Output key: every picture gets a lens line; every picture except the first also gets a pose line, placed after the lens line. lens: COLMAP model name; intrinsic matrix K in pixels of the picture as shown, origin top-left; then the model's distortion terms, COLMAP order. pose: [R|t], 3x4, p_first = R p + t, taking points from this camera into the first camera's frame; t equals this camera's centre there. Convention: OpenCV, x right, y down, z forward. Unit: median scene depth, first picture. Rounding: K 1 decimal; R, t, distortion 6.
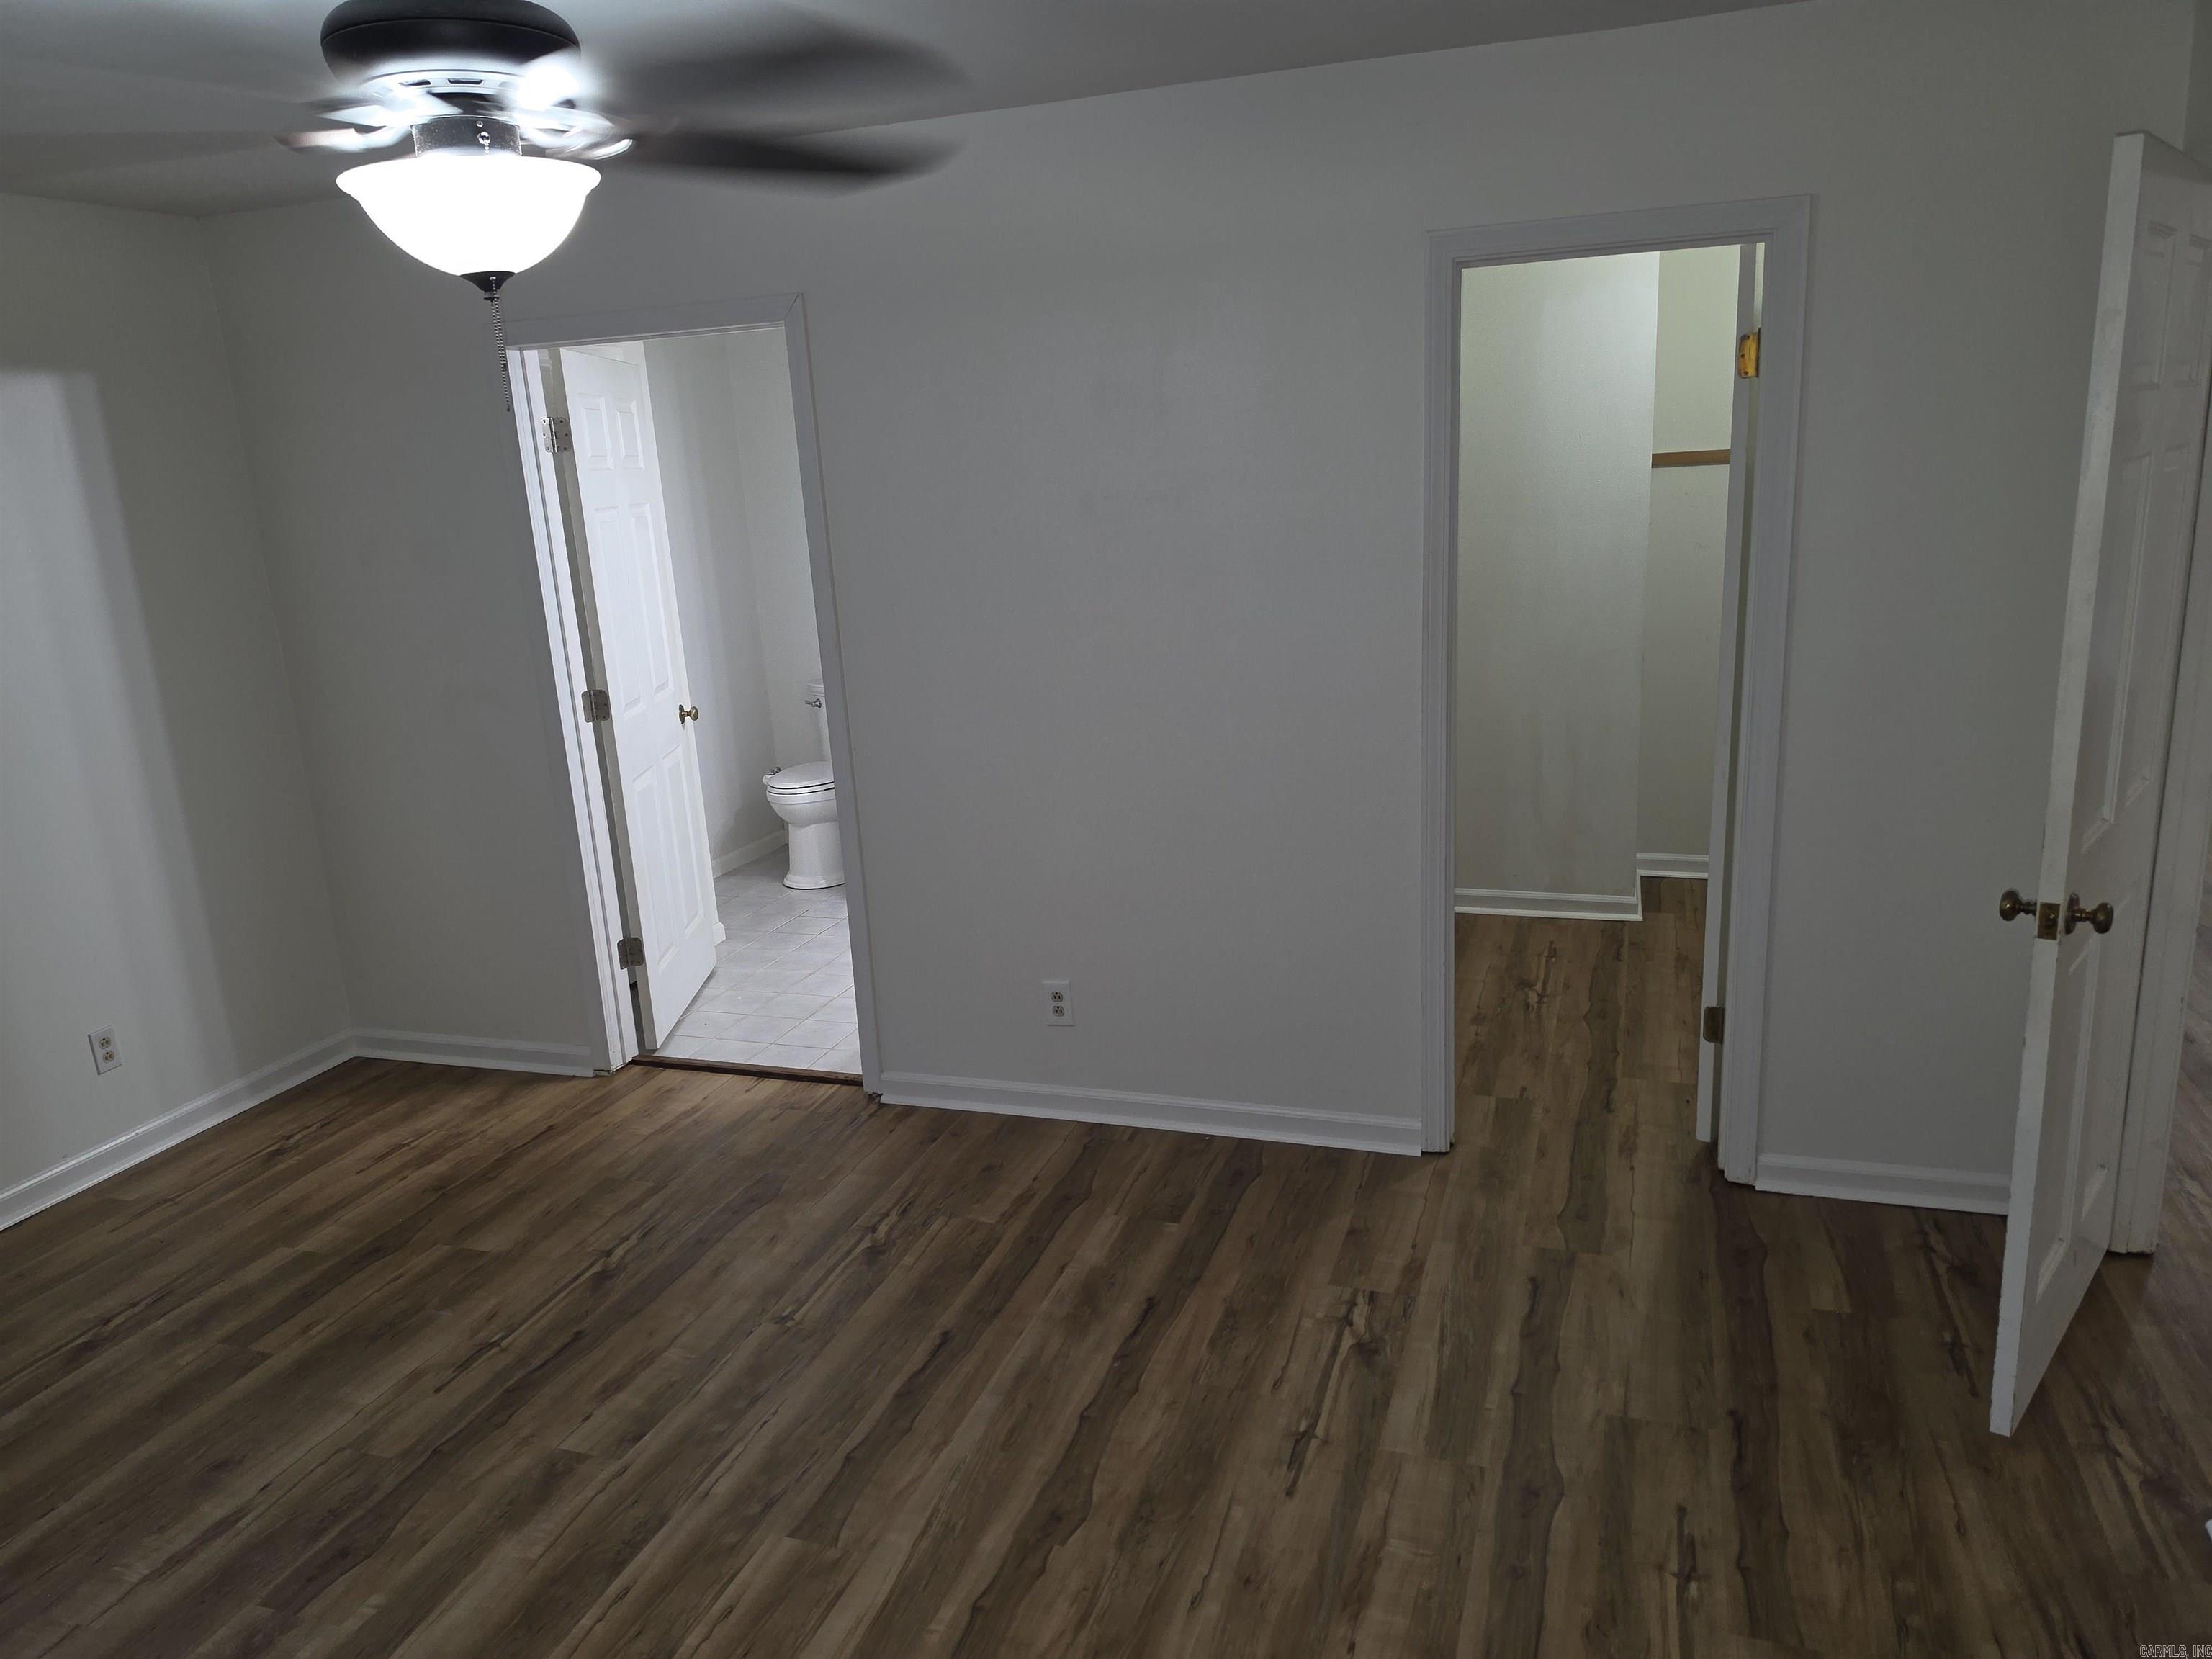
lens RADIAL K [[1527.6, 0, 1092.1], [0, 1527.6, 834.5], [0, 0, 1]] dist [0.072729, -0.082262]
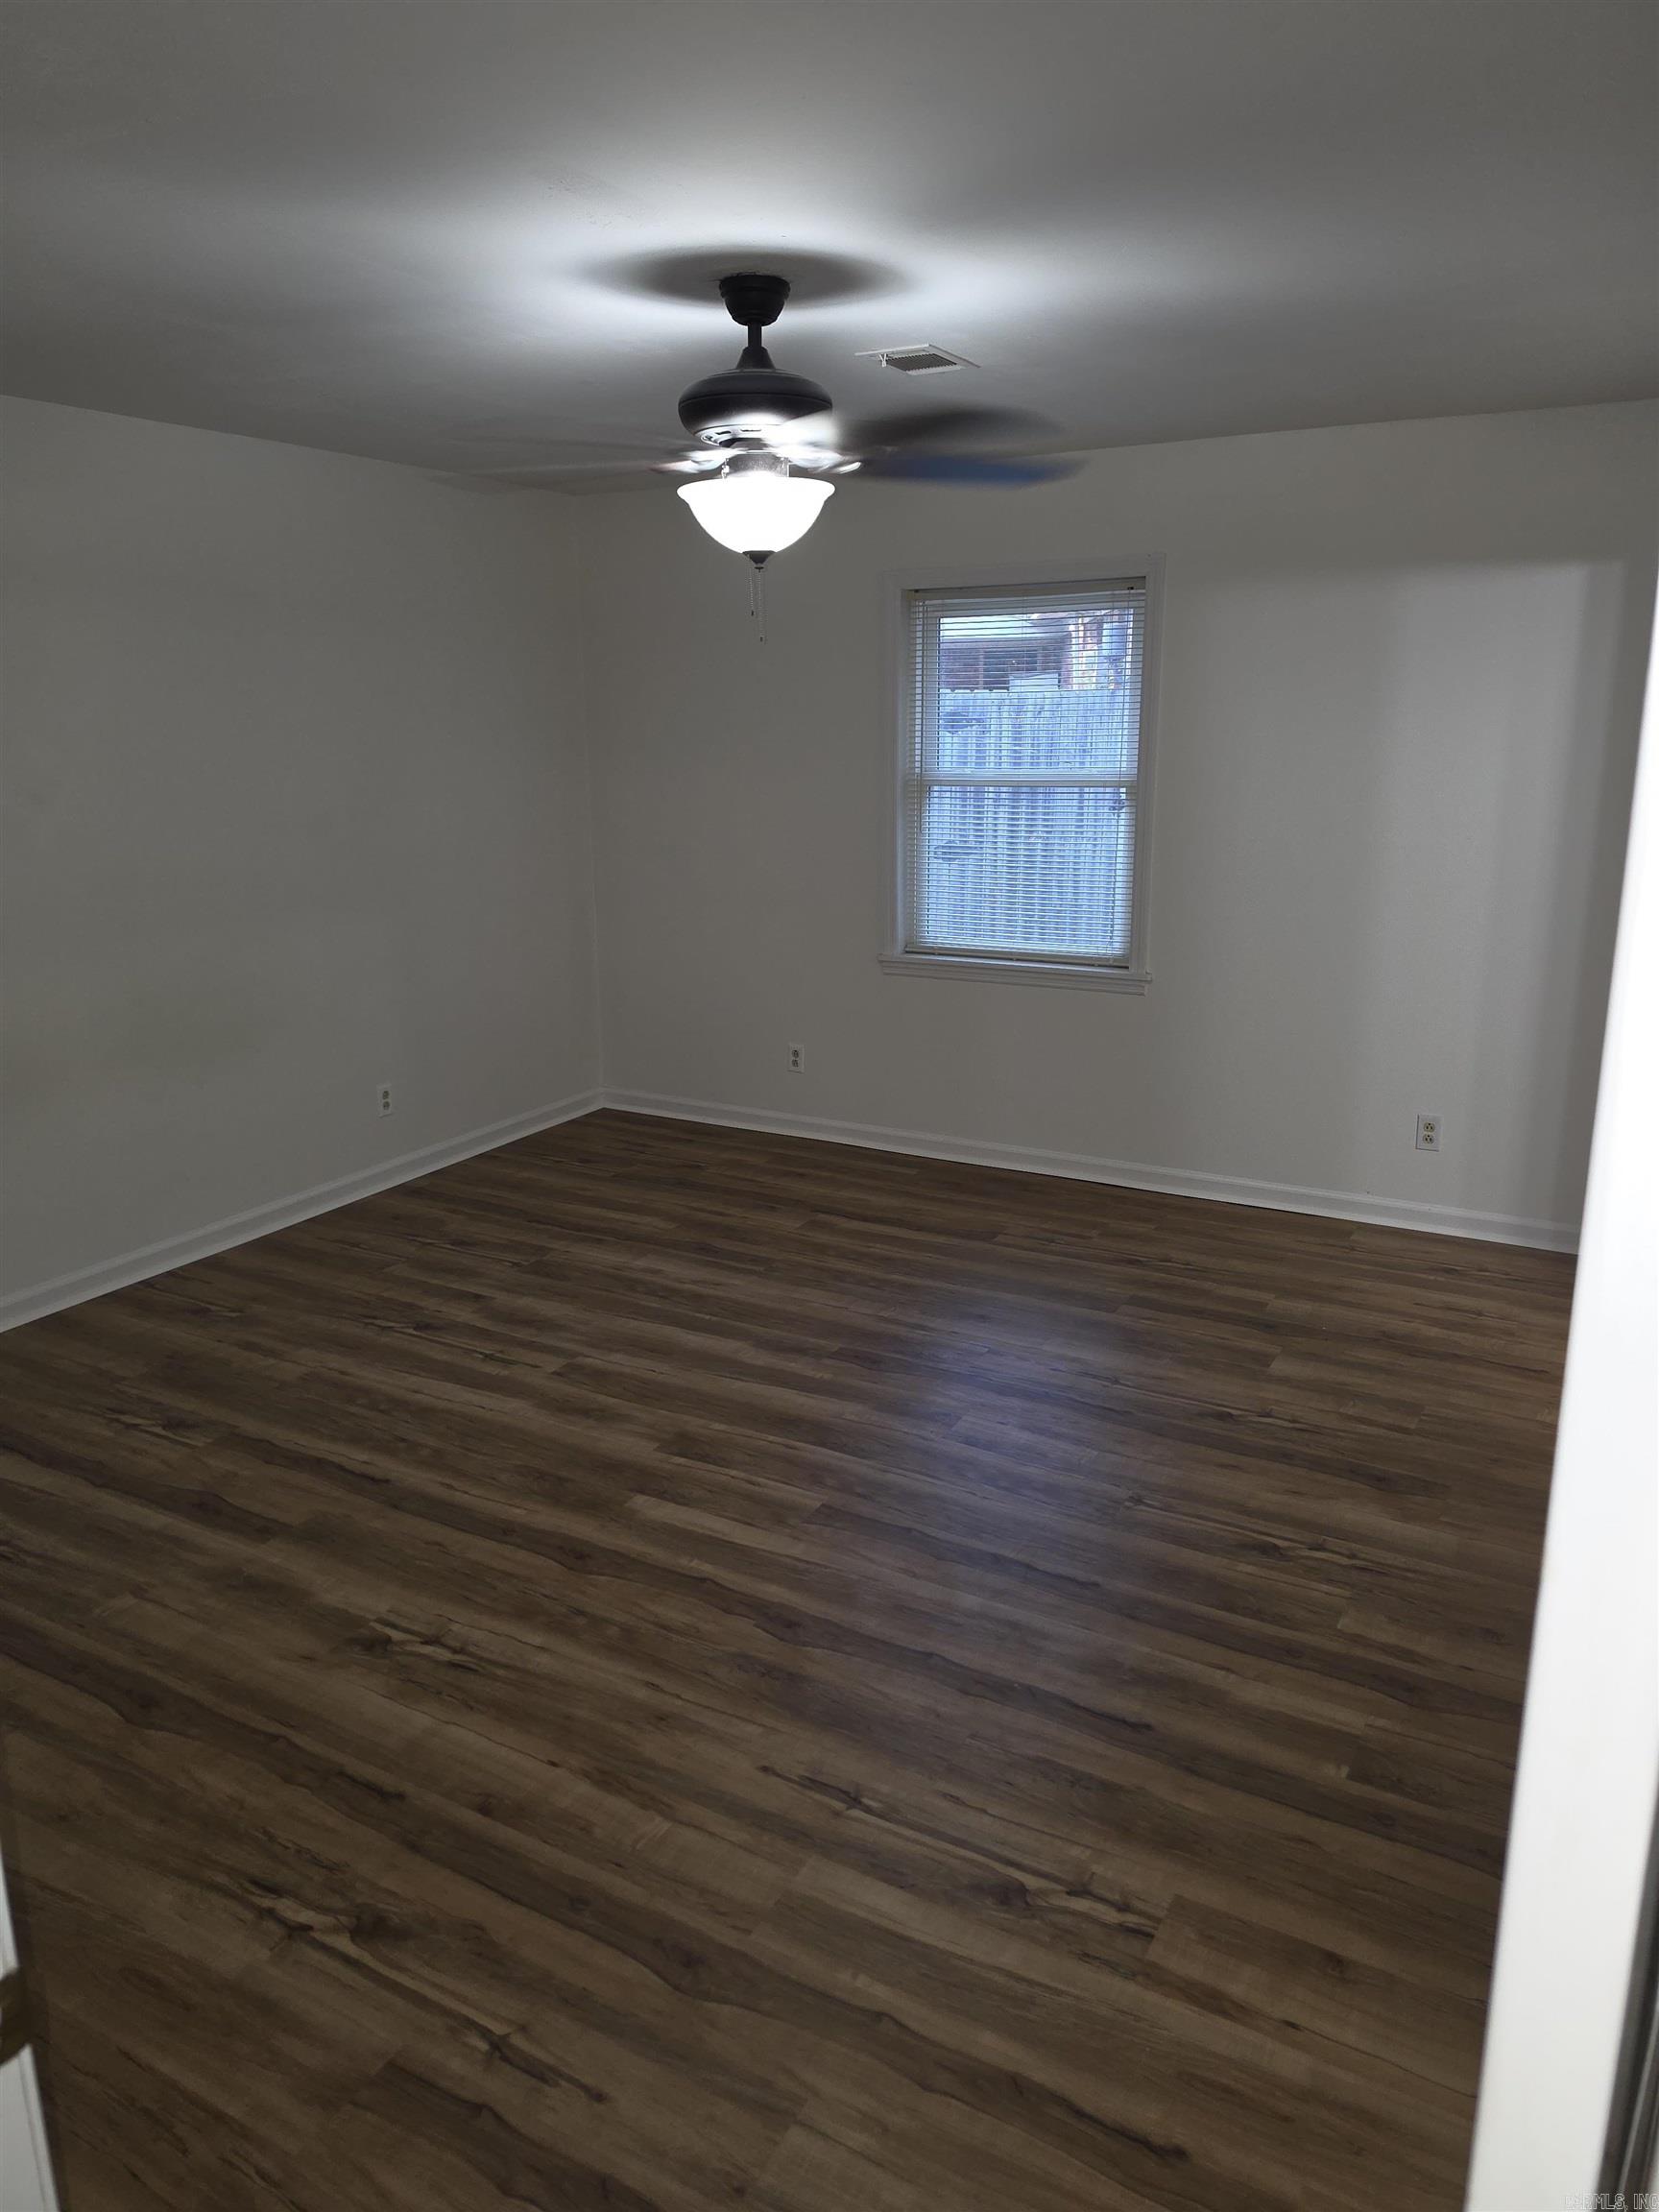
lens RADIAL K [[1527.6, 0, 830.2], [0, 1527.6, 1099.4], [0, 0, 1]] dist [0.072729, -0.082262]
pose [[-0.170405, 0.301604, -0.938082, 0.808989], [-0.224367, 0.915122, 0.334979, -0.262457], [0.959490, 0.267556, -0.088272, 0.904335]]
